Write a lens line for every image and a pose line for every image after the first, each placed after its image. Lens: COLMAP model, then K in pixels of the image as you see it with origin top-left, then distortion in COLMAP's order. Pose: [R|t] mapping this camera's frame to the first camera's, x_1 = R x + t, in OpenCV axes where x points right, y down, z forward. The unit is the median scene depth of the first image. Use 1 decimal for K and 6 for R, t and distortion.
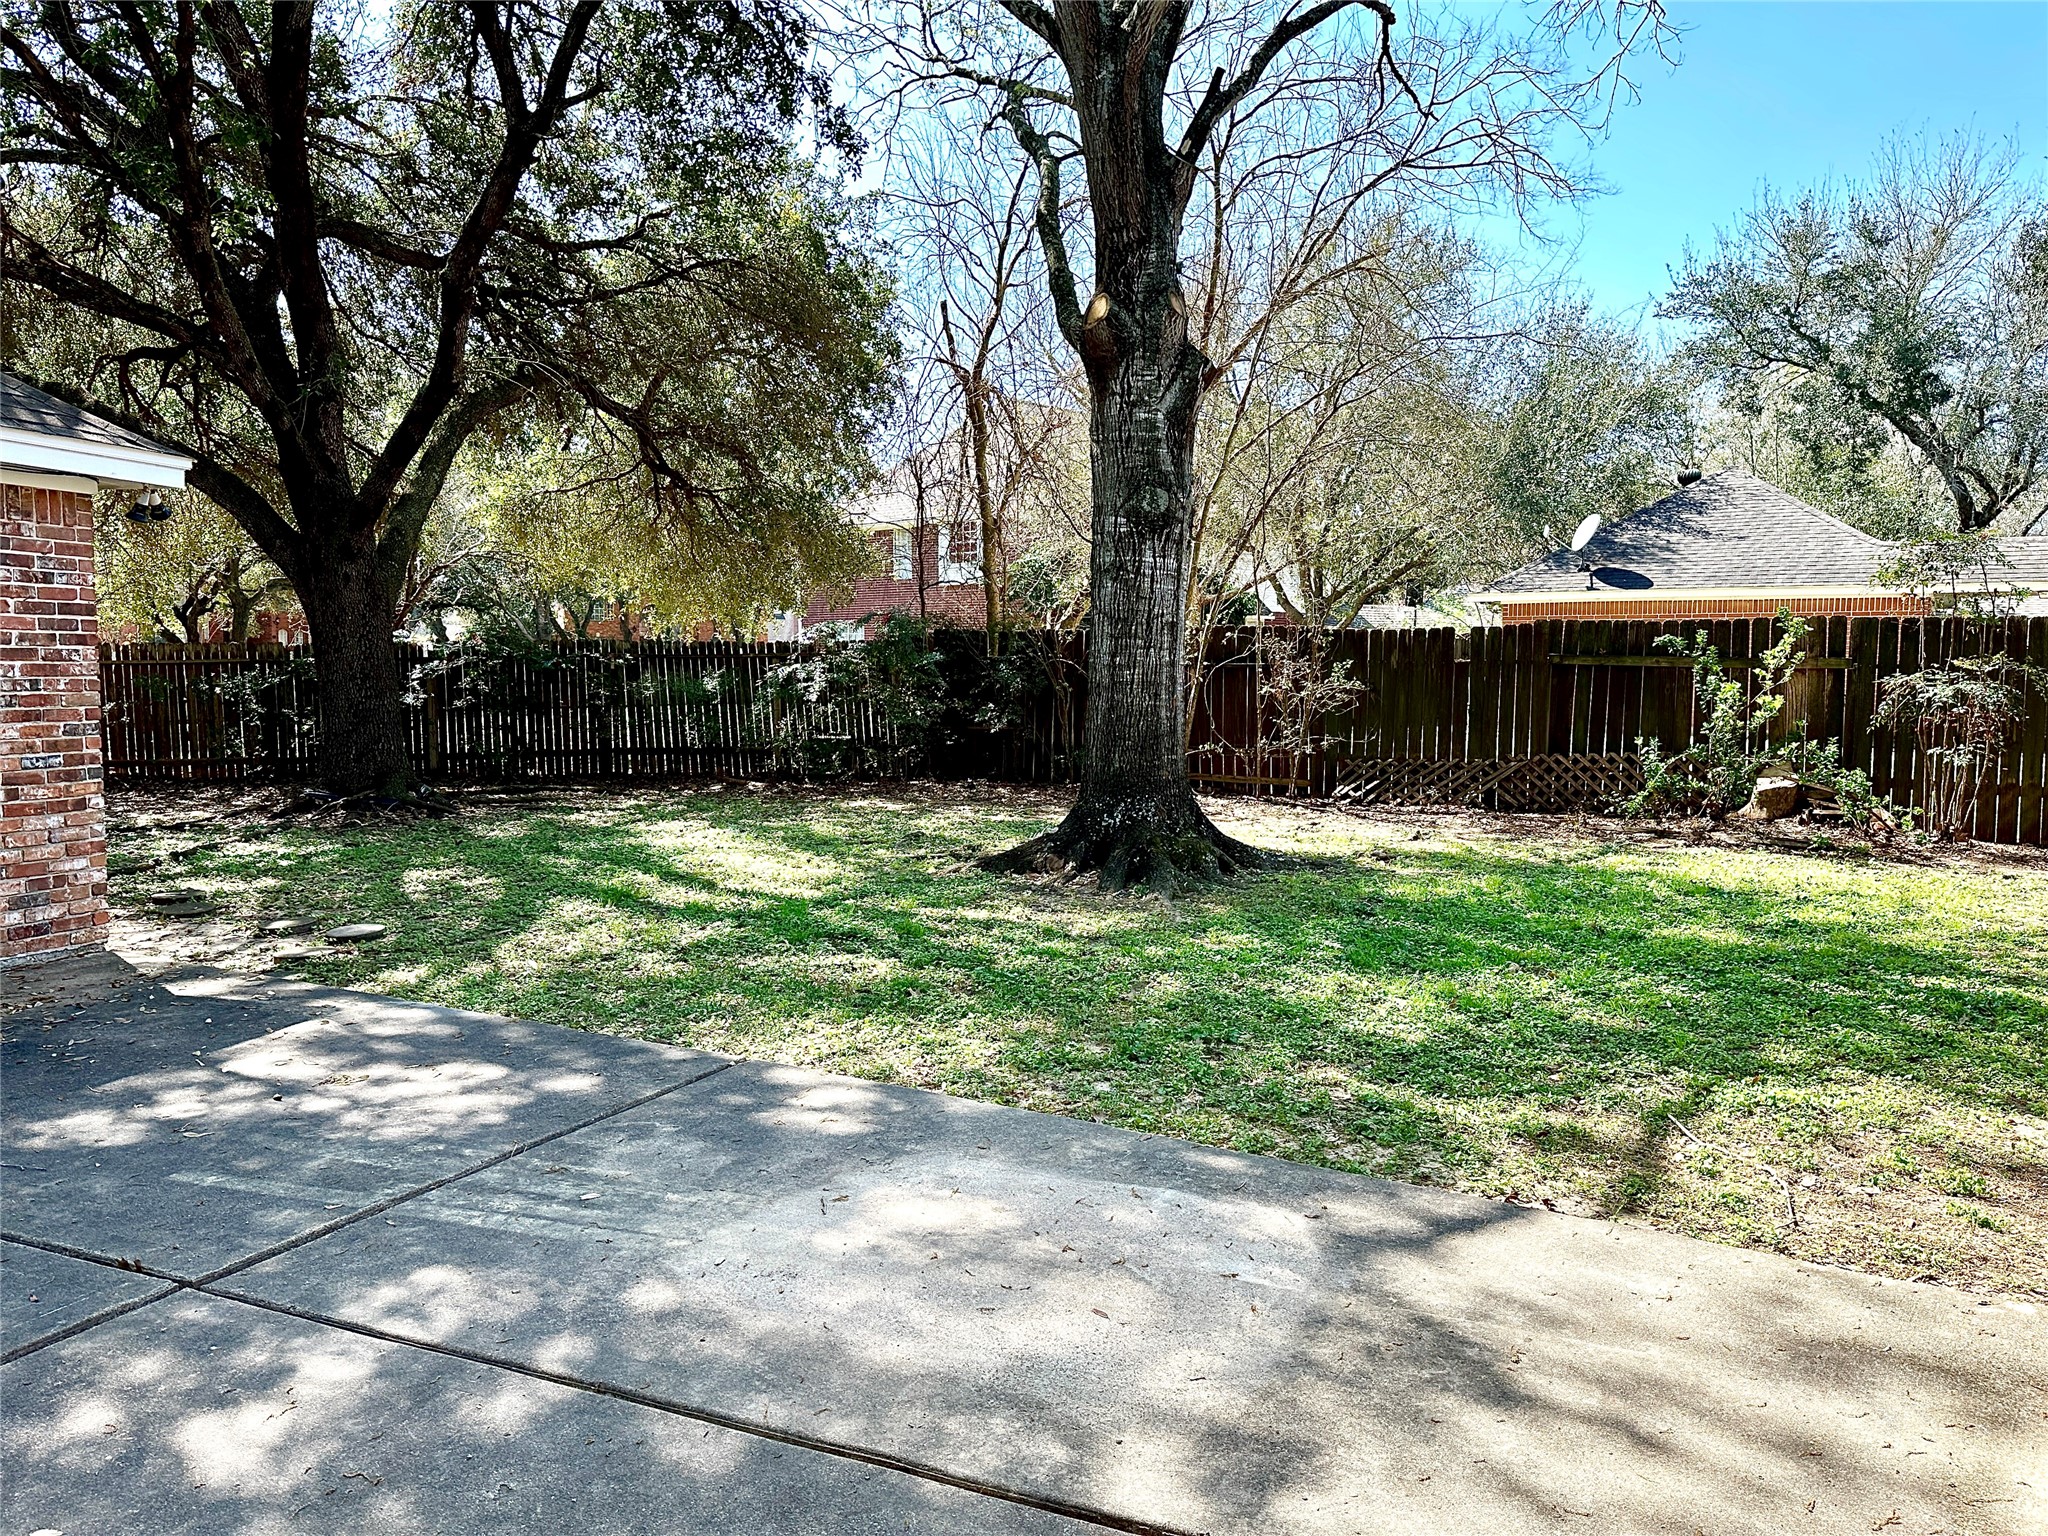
lens RADIAL K [[1428.9, 0, 1027.3], [0, 1428.9, 773.5], [0, 0, 1]] dist [0.003720, 0.001024]
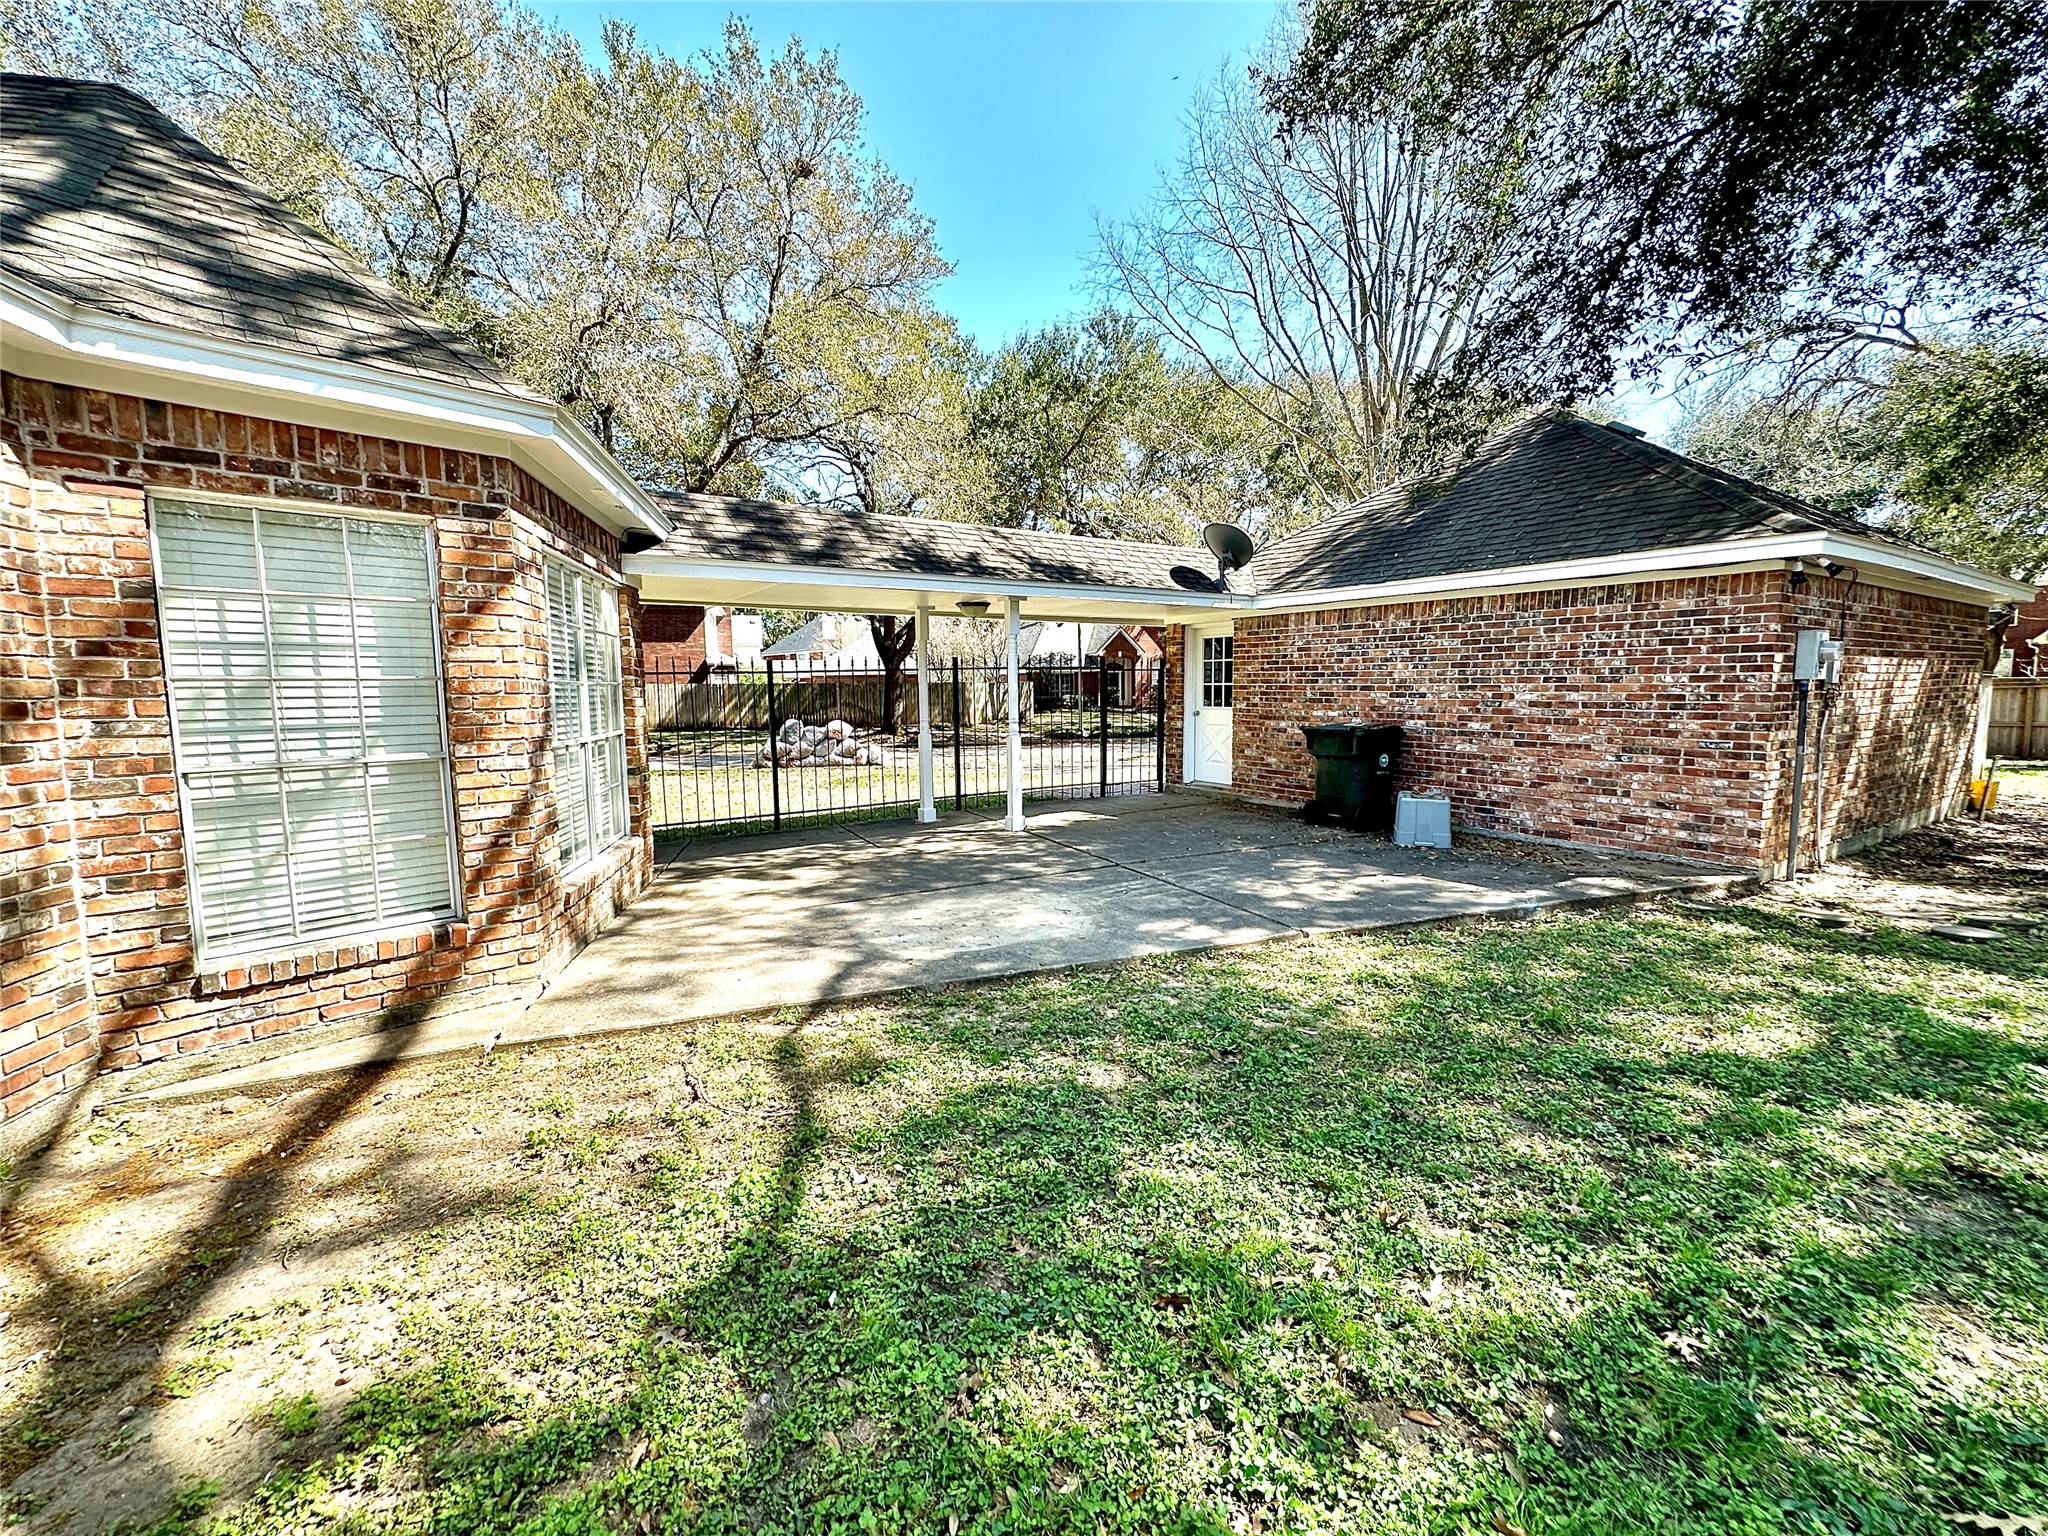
lens RADIAL K [[822.5, 0, 1033.1], [0, 822.5, 765.1], [0, 0, 1]] dist [0.000788, -0.000018]
pose [[-0.621405, 0.071313, -0.780237, 0.525401], [-0.060808, 0.988456, 0.138772, -0.068815], [0.781126, 0.133678, -0.609895, 0.981660]]
